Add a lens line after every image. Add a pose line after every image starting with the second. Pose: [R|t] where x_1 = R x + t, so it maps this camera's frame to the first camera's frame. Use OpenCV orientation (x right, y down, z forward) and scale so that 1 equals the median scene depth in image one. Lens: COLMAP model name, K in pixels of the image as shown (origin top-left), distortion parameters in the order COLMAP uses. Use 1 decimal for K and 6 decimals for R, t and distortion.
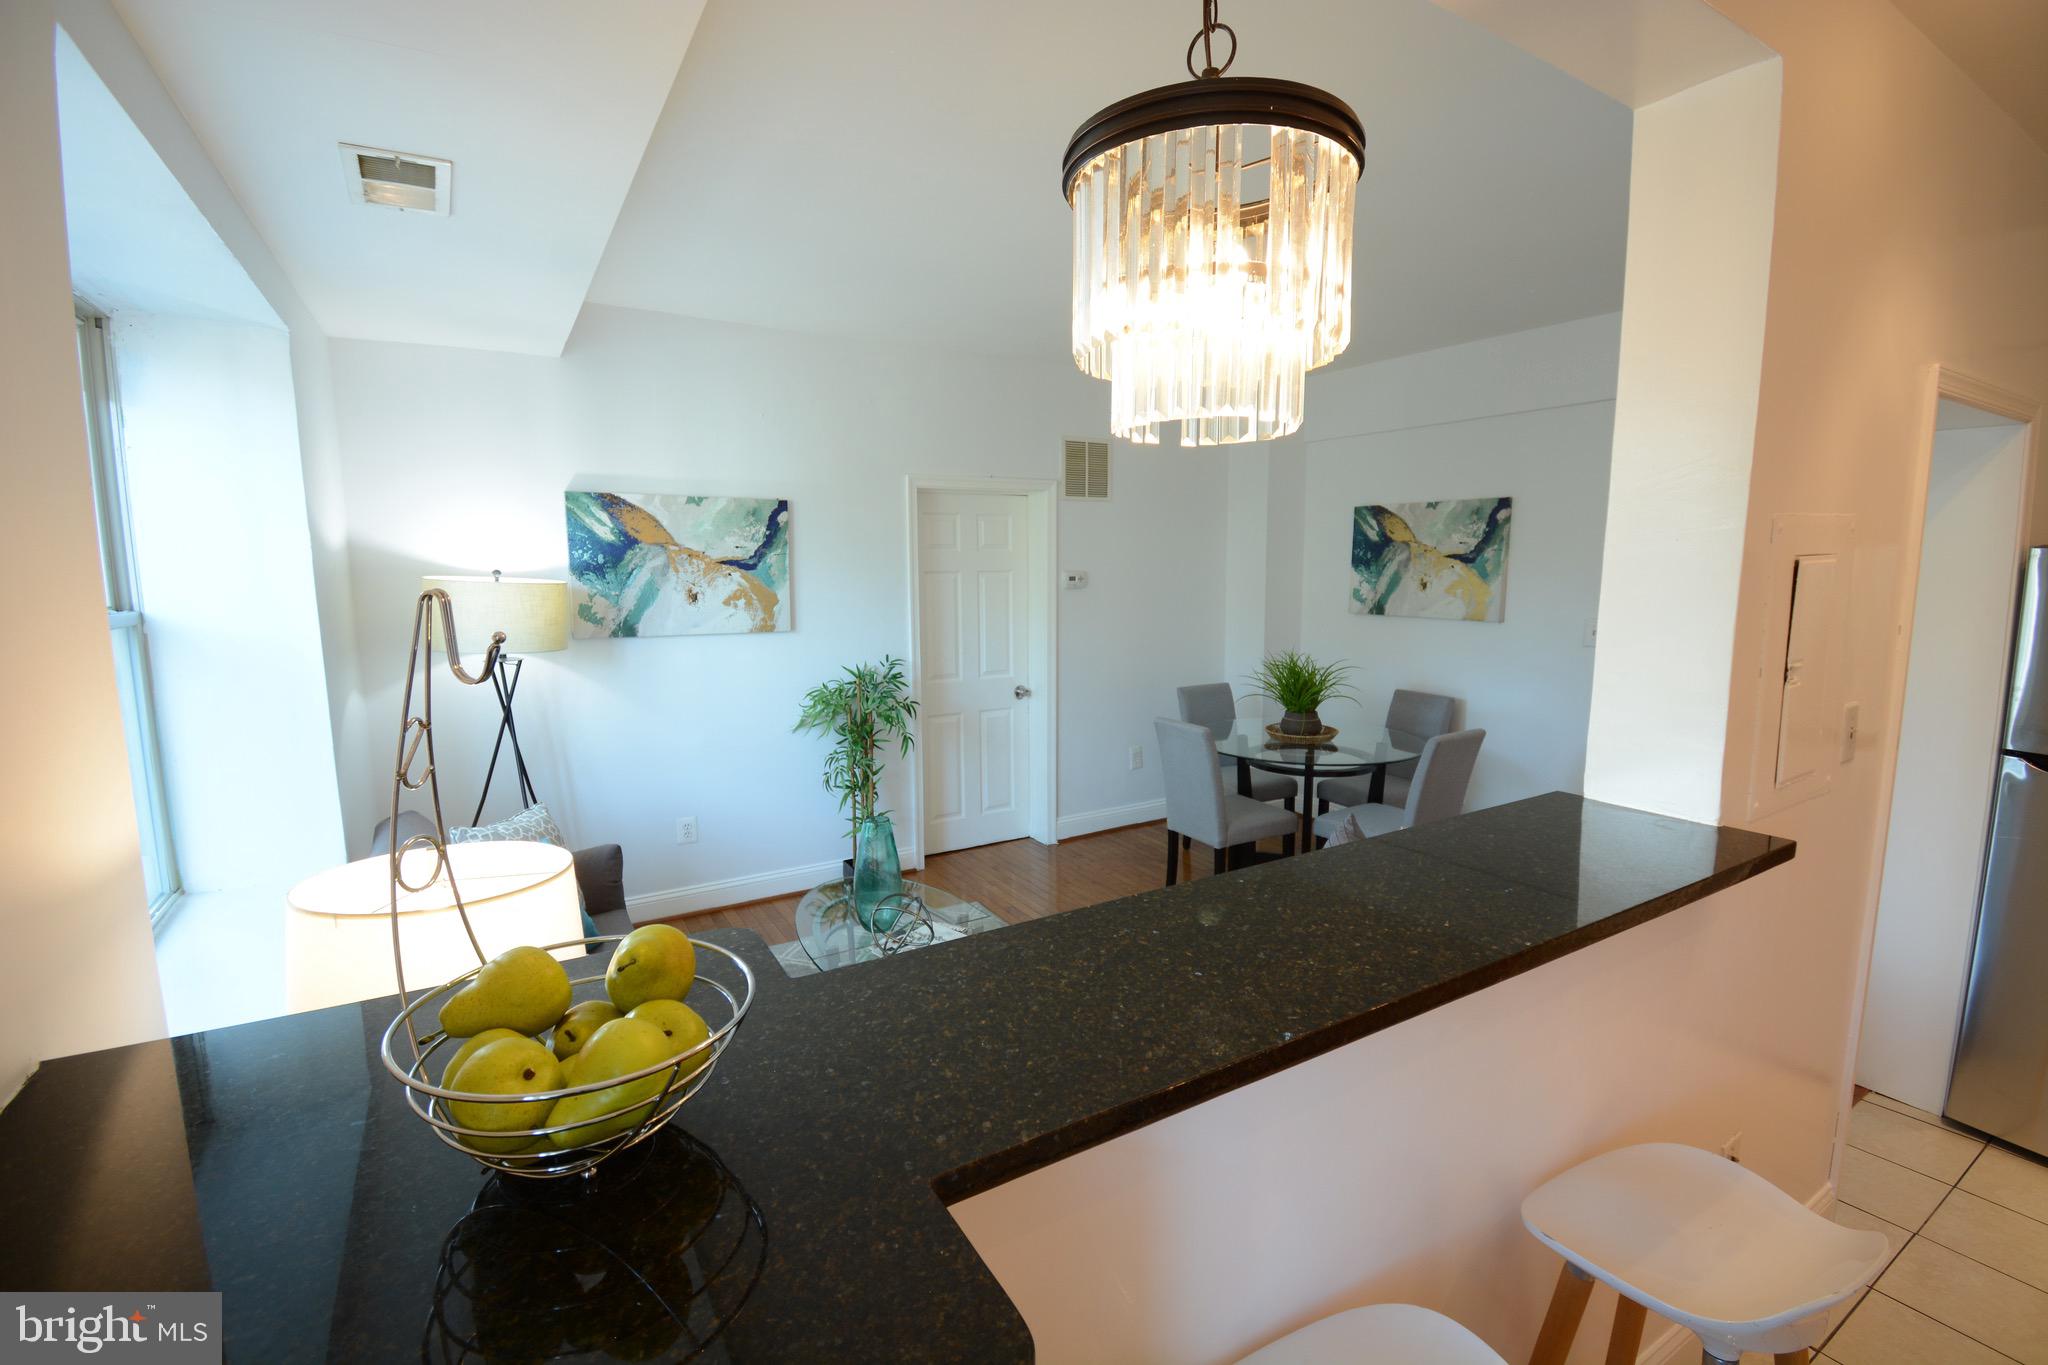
lens RADIAL K [[901.6, 0, 1040.5], [0, 901.6, 677.0], [0, 0, 1]] dist [0.025421, -0.029067]
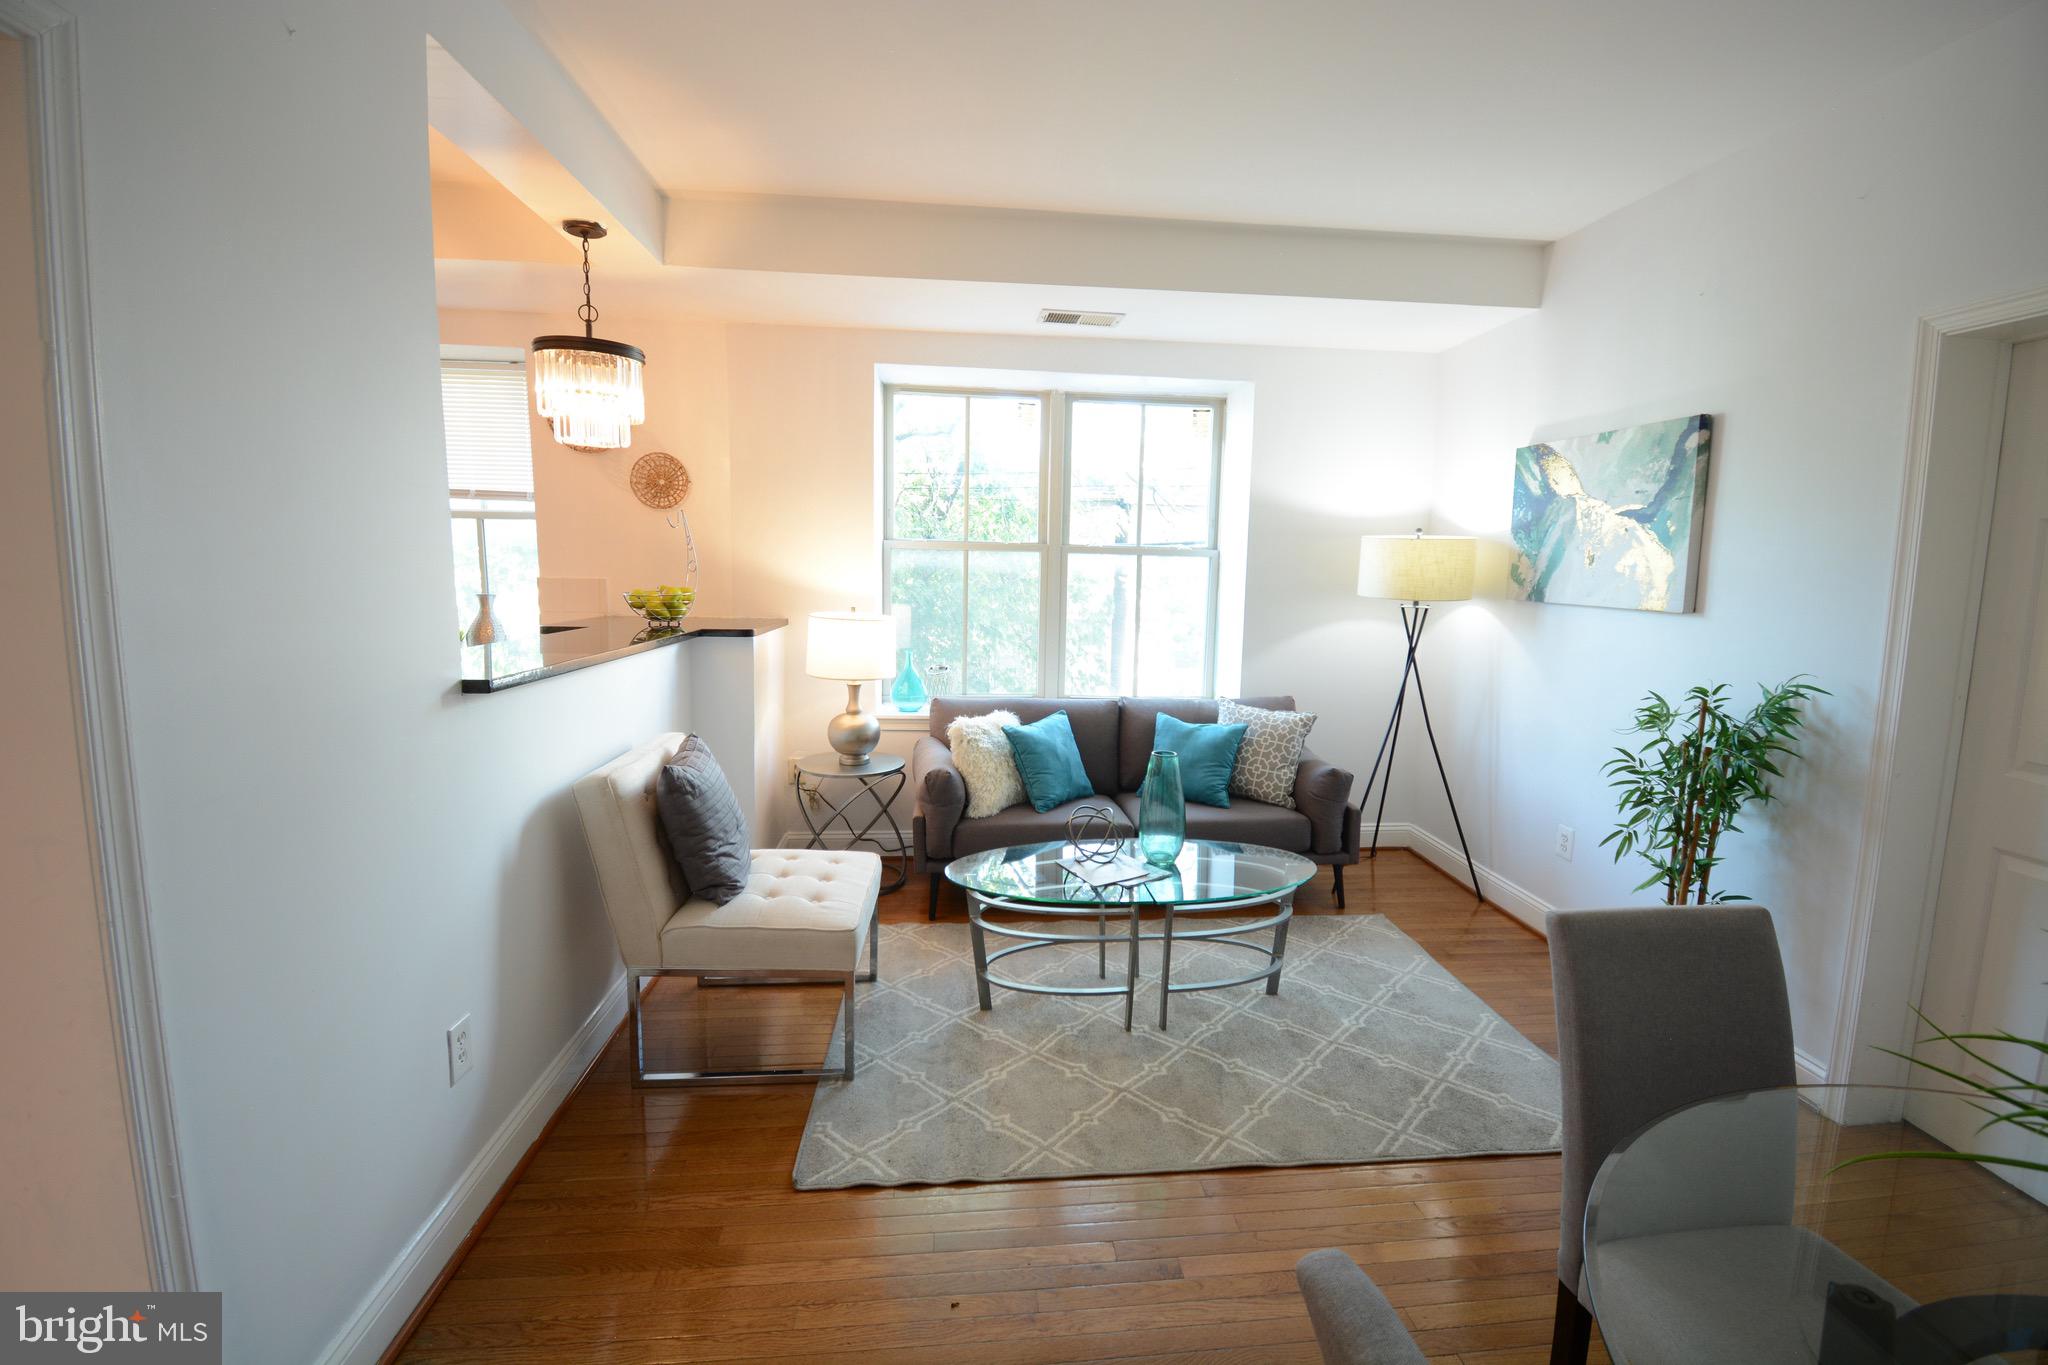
lens RADIAL K [[901.6, 0, 1040.5], [0, 901.6, 677.0], [0, 0, 1]] dist [0.025421, -0.029067]
pose [[-0.428778, 0.108504, -0.896870, 0.569167], [-0.134143, 0.974109, 0.181980, -0.067848], [0.893395, 0.198338, -0.403122, 0.919709]]
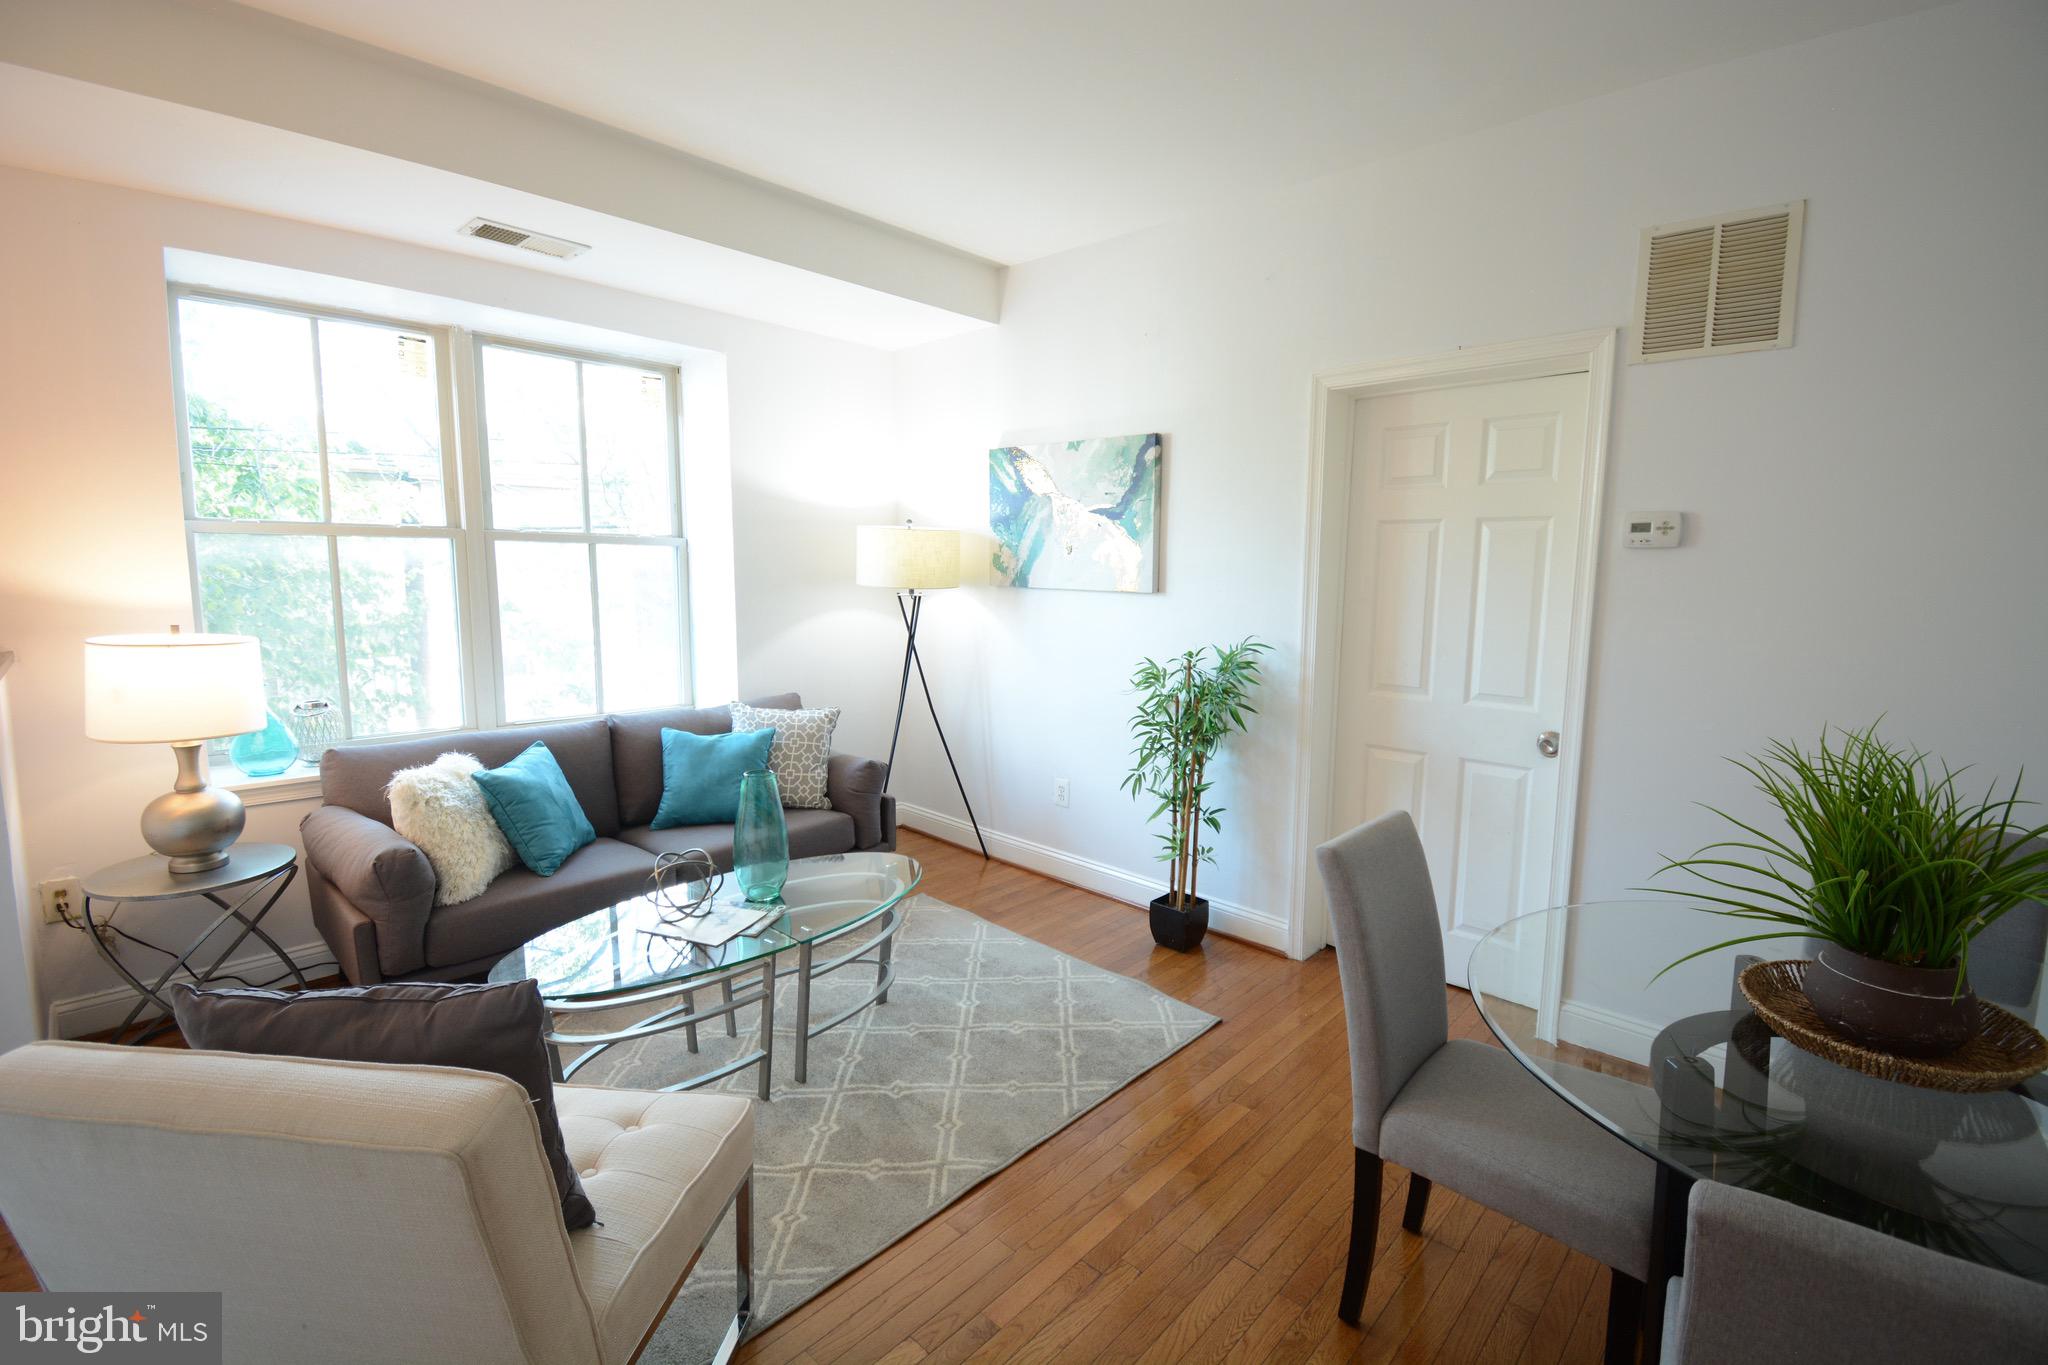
lens RADIAL K [[901.6, 0, 1040.5], [0, 901.6, 677.0], [0, 0, 1]] dist [0.025421, -0.029067]
pose [[0.277421, 0.127293, -0.952278, 0.529231], [-0.136910, 0.986306, 0.091957, -0.039743], [0.950944, 0.104865, 0.291049, 0.720040]]
